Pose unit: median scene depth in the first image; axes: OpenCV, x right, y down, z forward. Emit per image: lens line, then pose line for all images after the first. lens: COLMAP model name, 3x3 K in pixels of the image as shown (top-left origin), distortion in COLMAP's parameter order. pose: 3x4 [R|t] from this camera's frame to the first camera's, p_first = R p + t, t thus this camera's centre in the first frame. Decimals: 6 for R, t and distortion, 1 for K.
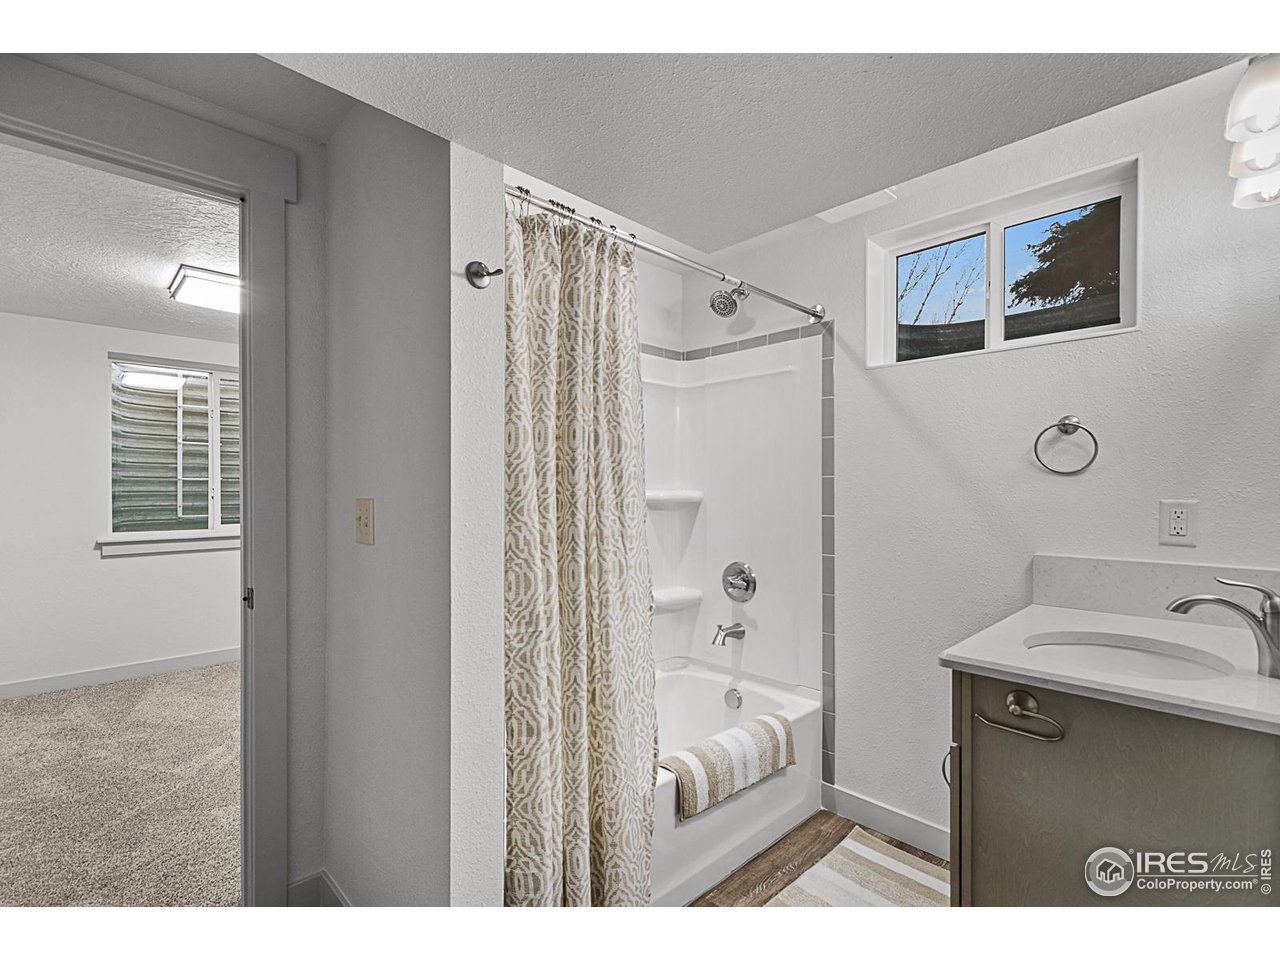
lens RADIAL K [[603.4, 0, 640.1], [0, 603.4, 484.5], [0, 0, 1]] dist [0.005514, -0.000847]
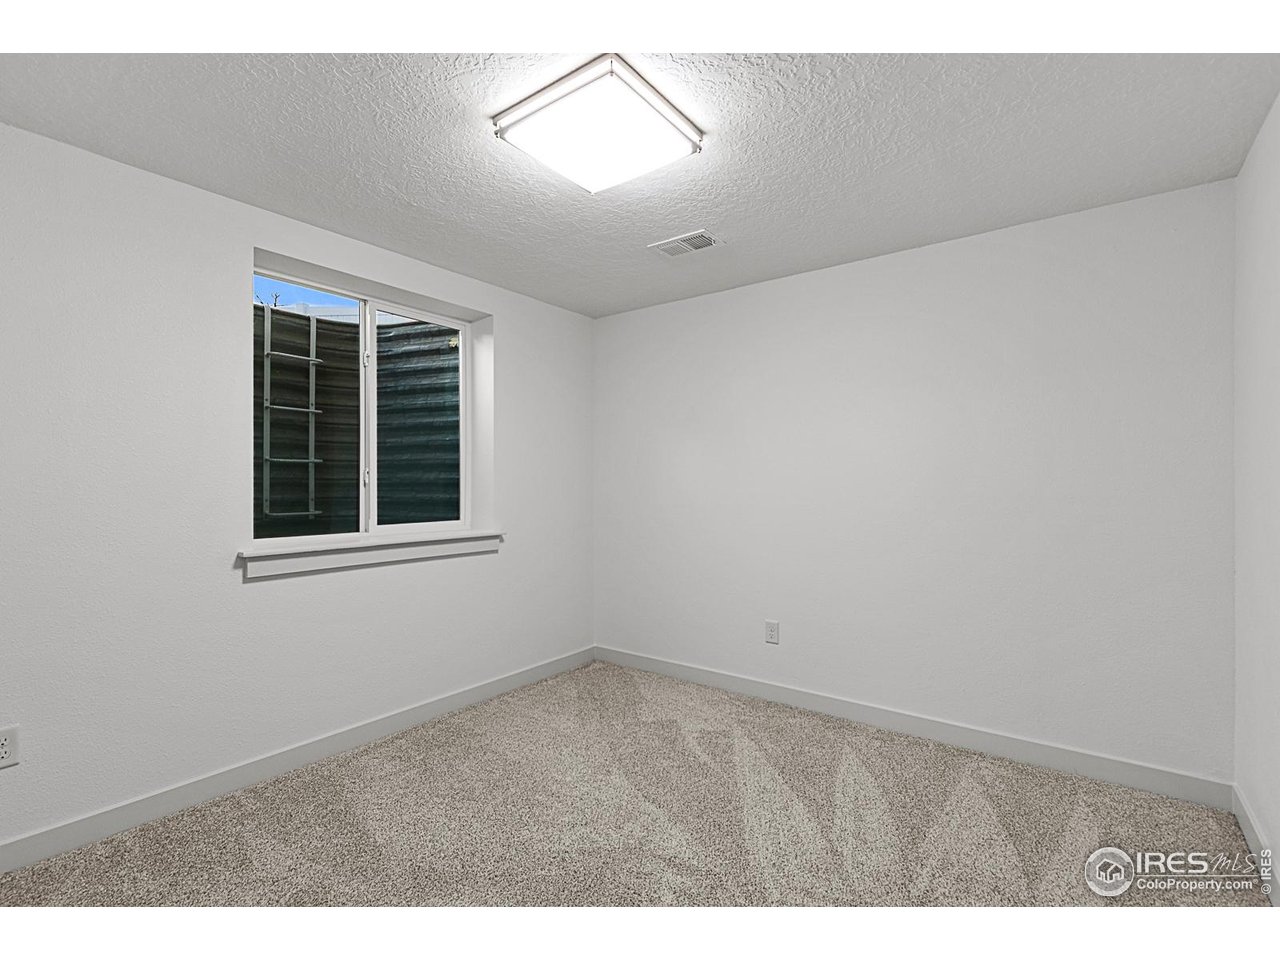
lens RADIAL K [[603.4, 0, 639.8], [0, 603.4, 481.5], [0, 0, 1]] dist [0.005514, -0.000847]
pose [[0.986525, 0.002209, 0.163596, -0.594190], [-0.002064, 0.999997, -0.001060, 0.020142], [-0.163598, 0.000708, 0.986527, 0.332622]]
